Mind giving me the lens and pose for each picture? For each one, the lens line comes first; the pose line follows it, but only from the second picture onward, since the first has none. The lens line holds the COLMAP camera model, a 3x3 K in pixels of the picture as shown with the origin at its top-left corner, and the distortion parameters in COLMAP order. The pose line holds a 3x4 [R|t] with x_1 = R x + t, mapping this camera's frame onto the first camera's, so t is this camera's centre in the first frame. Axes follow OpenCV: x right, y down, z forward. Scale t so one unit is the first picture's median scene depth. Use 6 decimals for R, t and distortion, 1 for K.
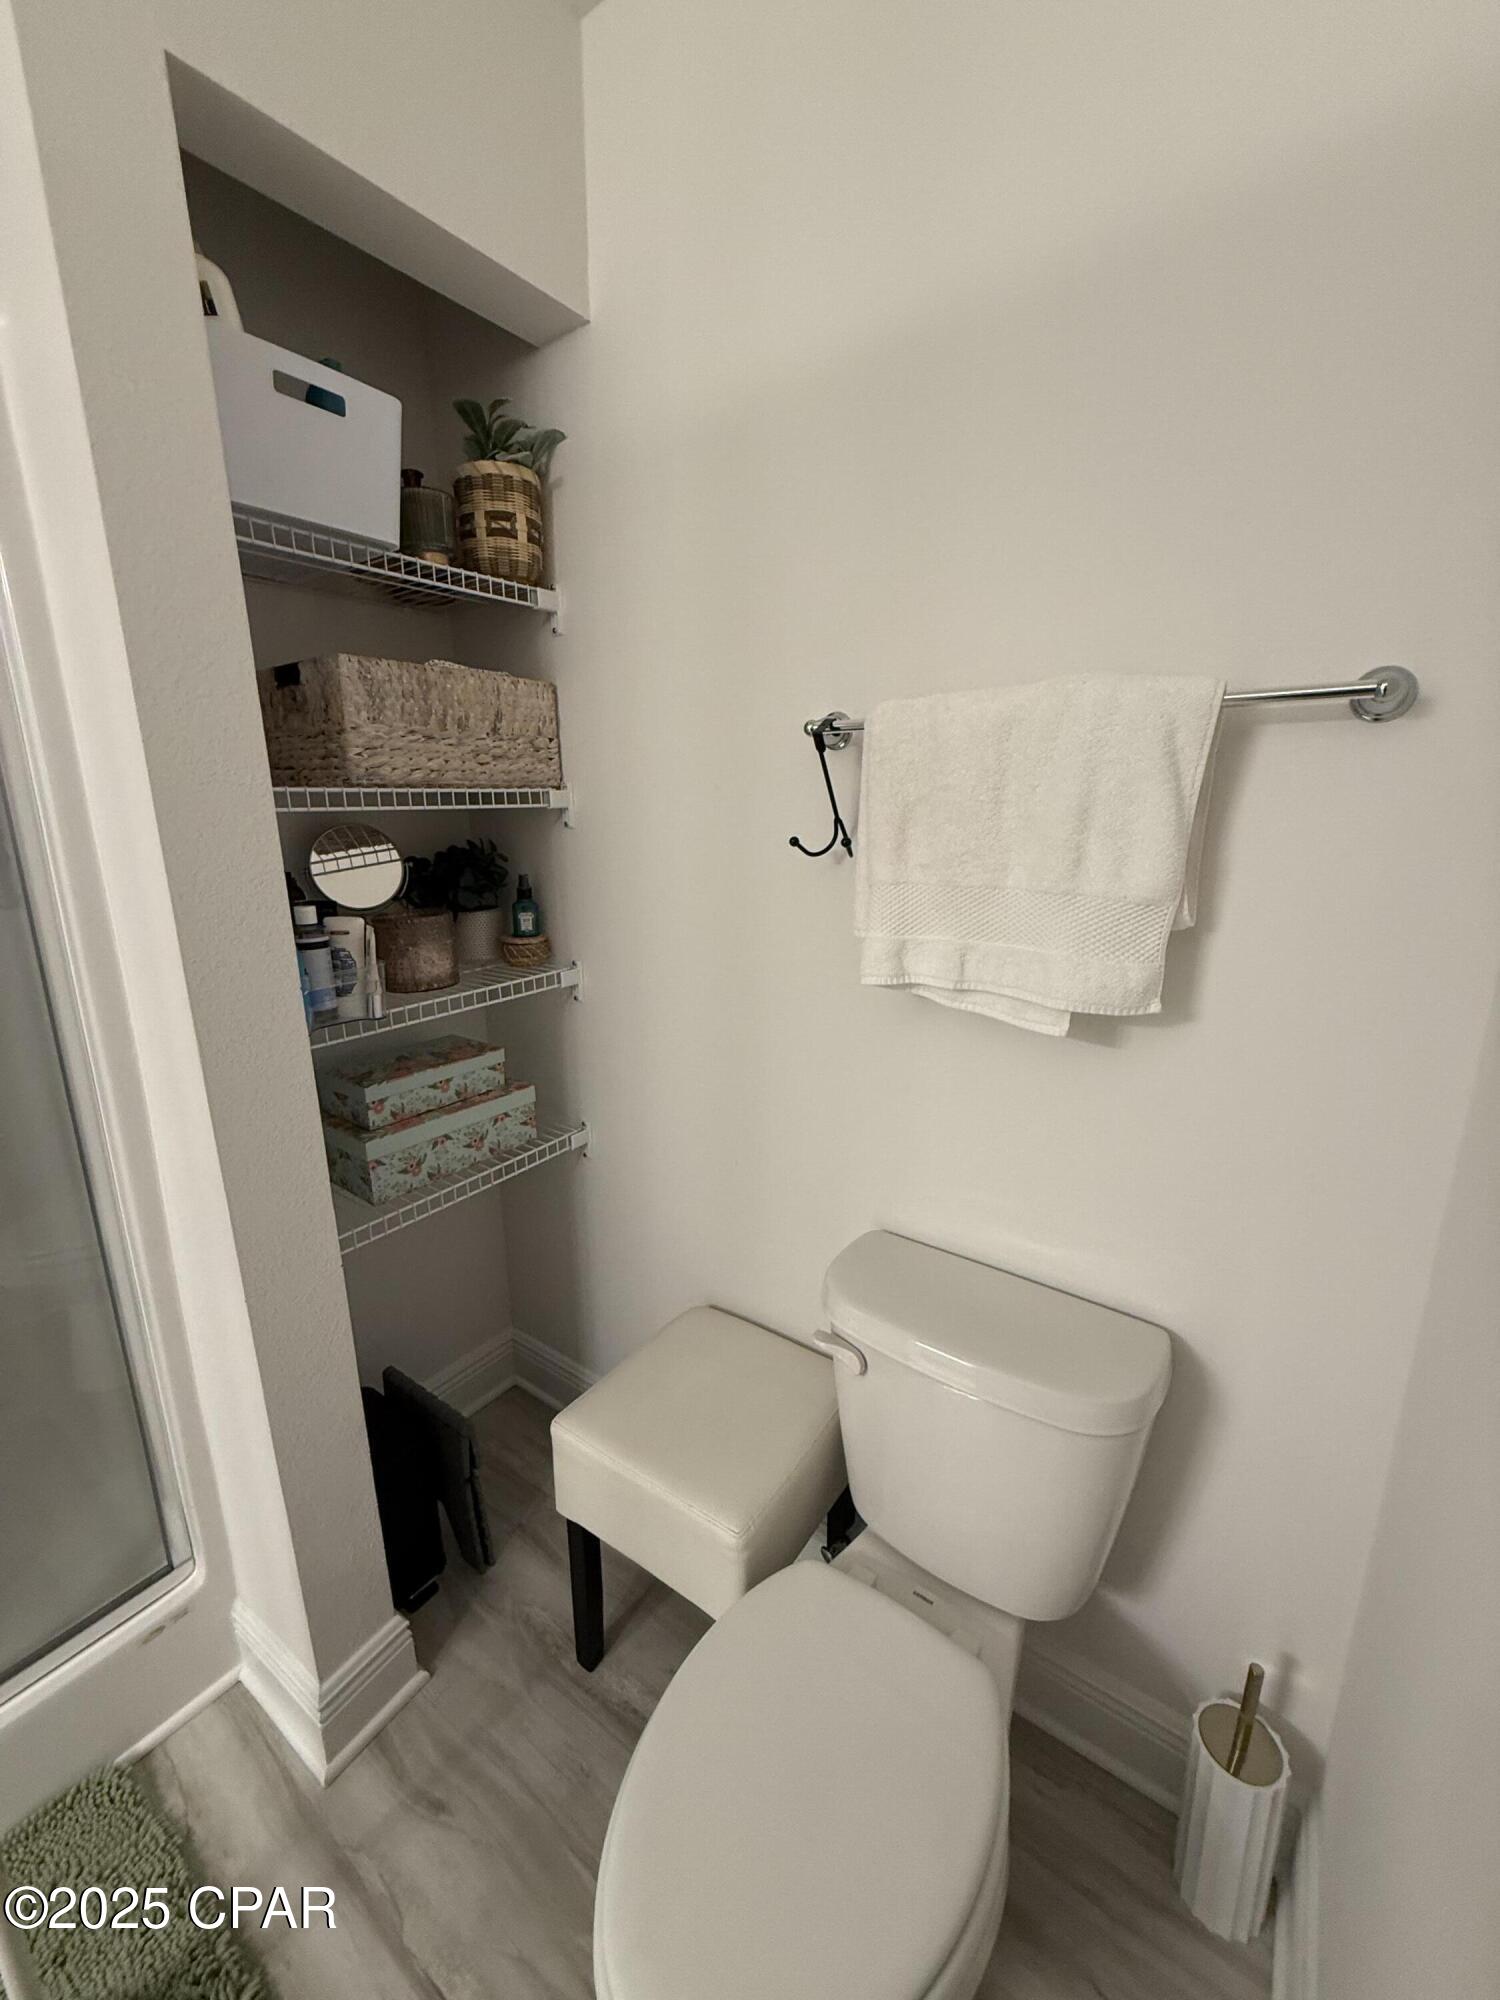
lens RADIAL K [[791.6, 0, 756.3], [0, 791.6, 988.6], [0, 0, 1]] dist [-0.002456, 0.000481]
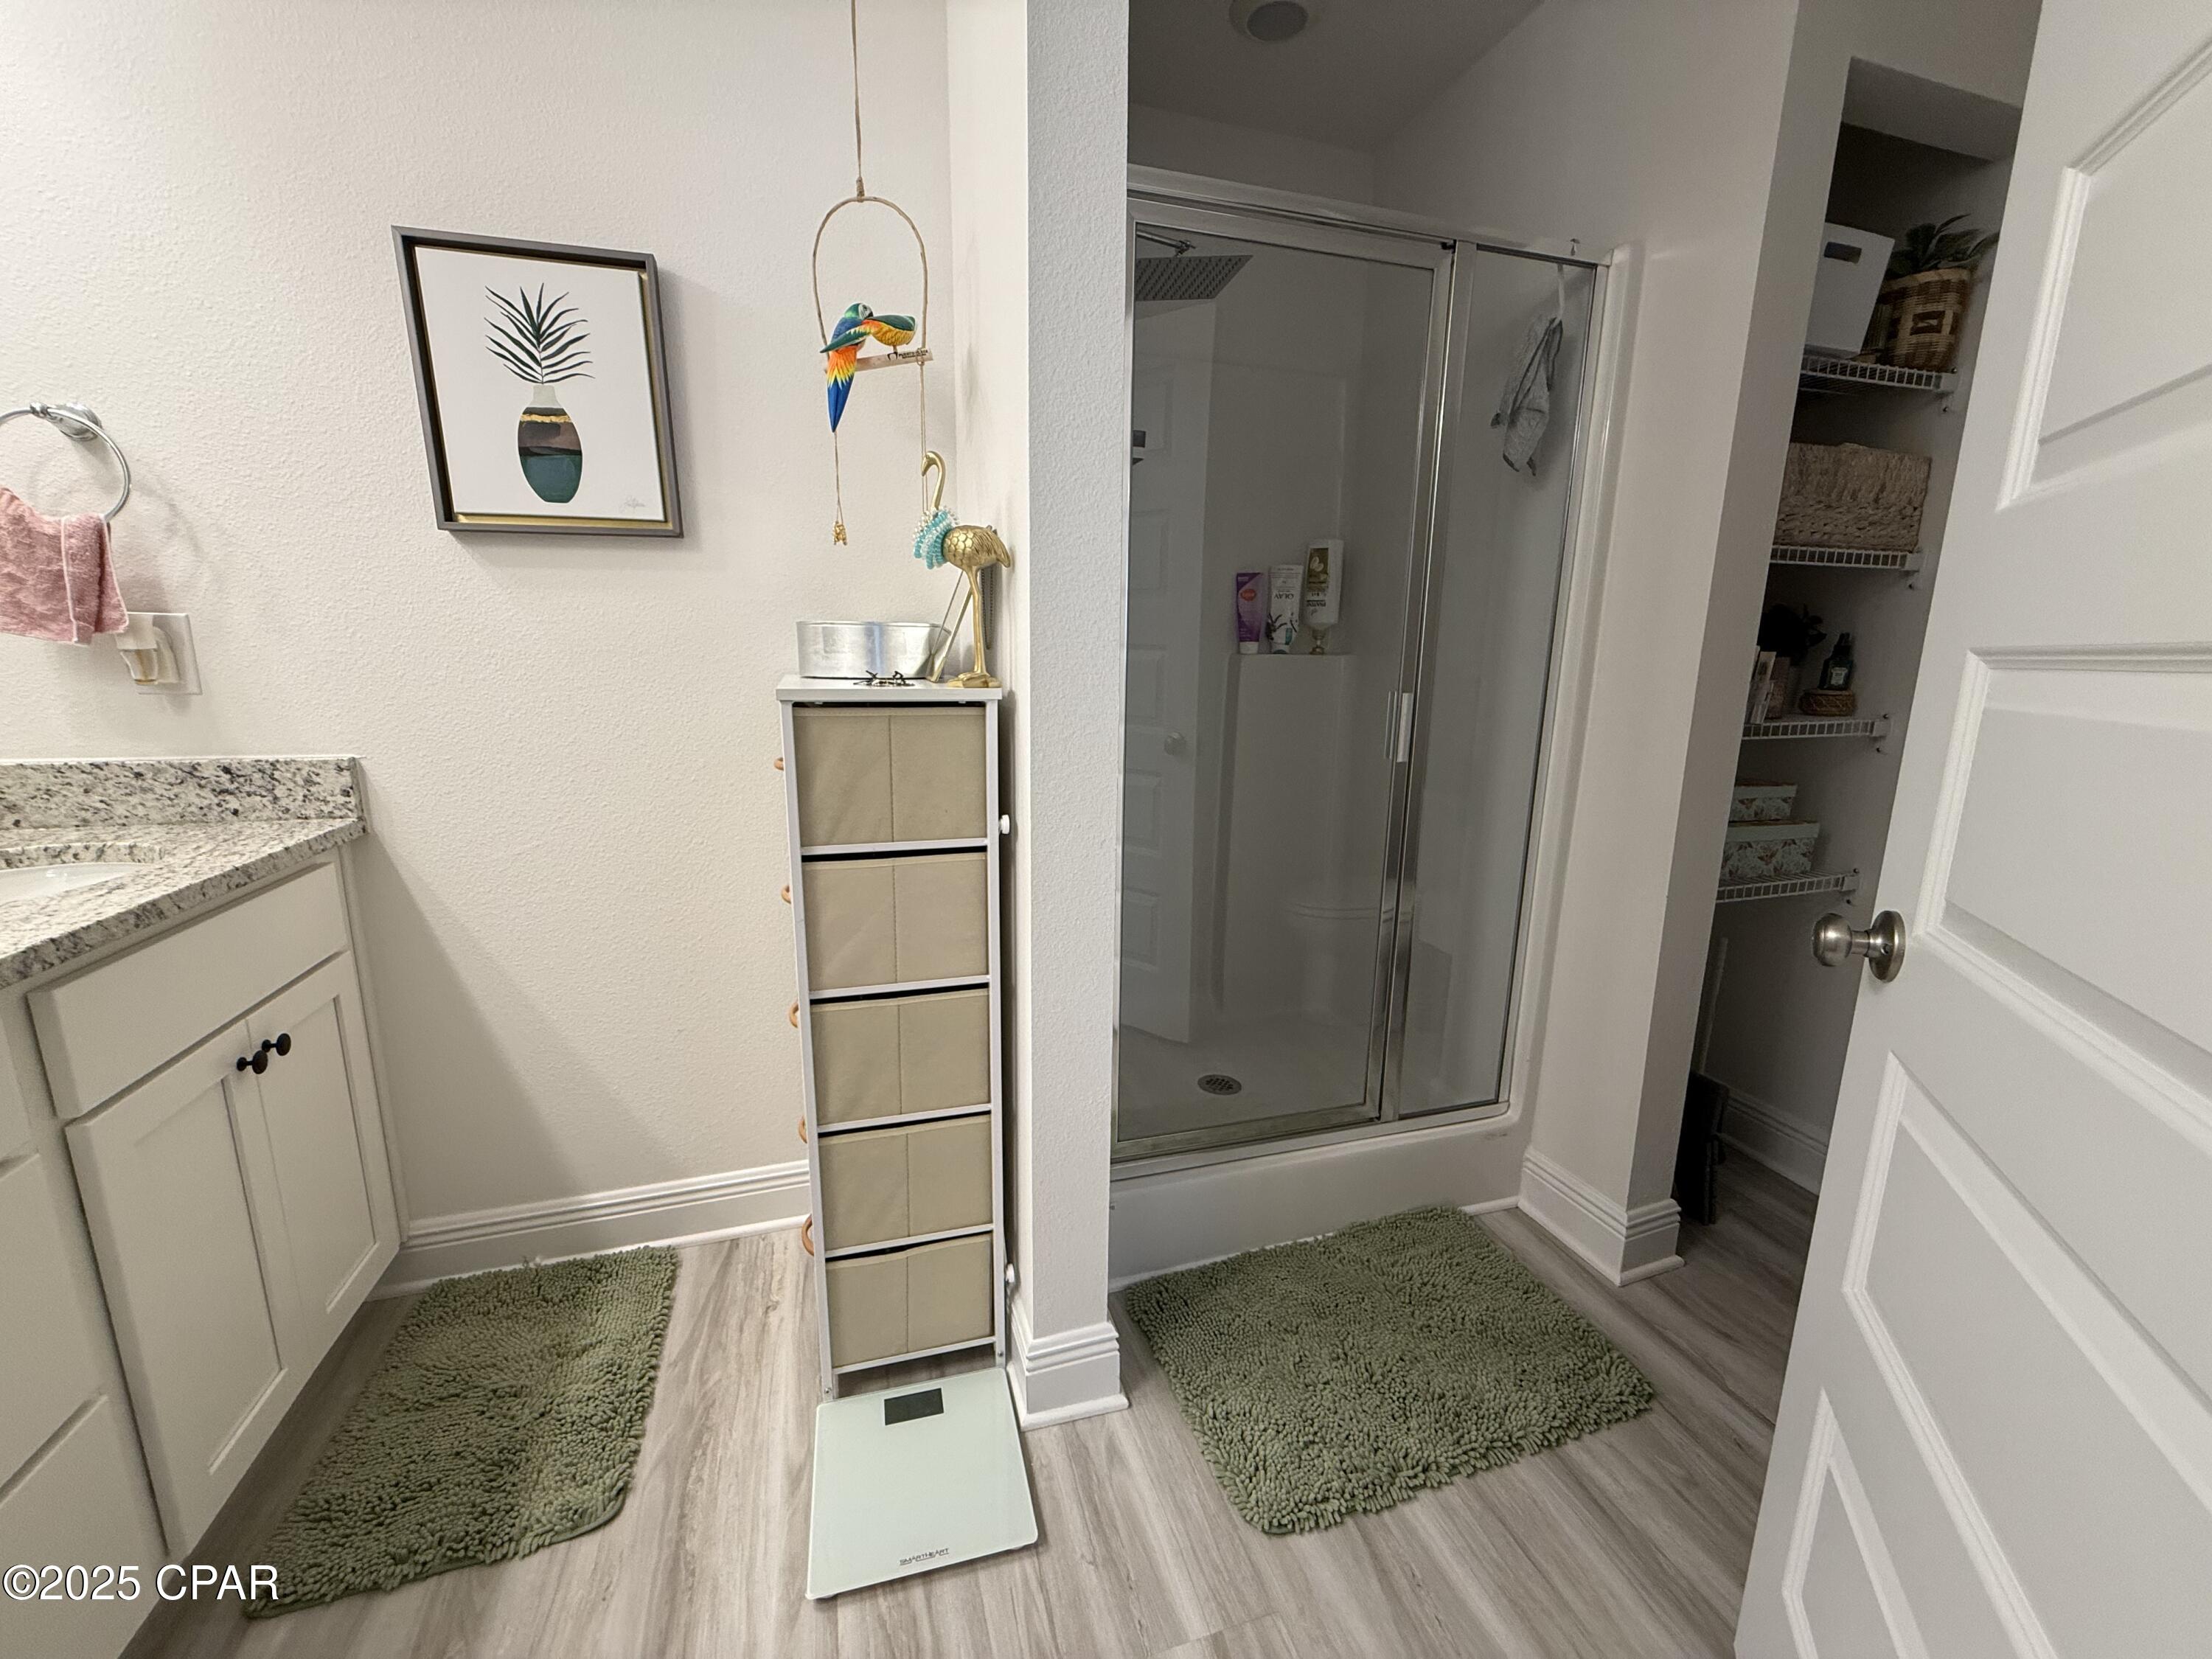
lens RADIAL K [[875.5, 0, 1115.8], [0, 875.5, 819.7], [0, 0, 1]] dist [-0.002456, 0.000481]
pose [[0.796172, 0.137975, -0.589129, -0.413981], [-0.158207, 0.987252, 0.017409, 0.303837], [0.584021, 0.079344, 0.807851, -0.681966]]
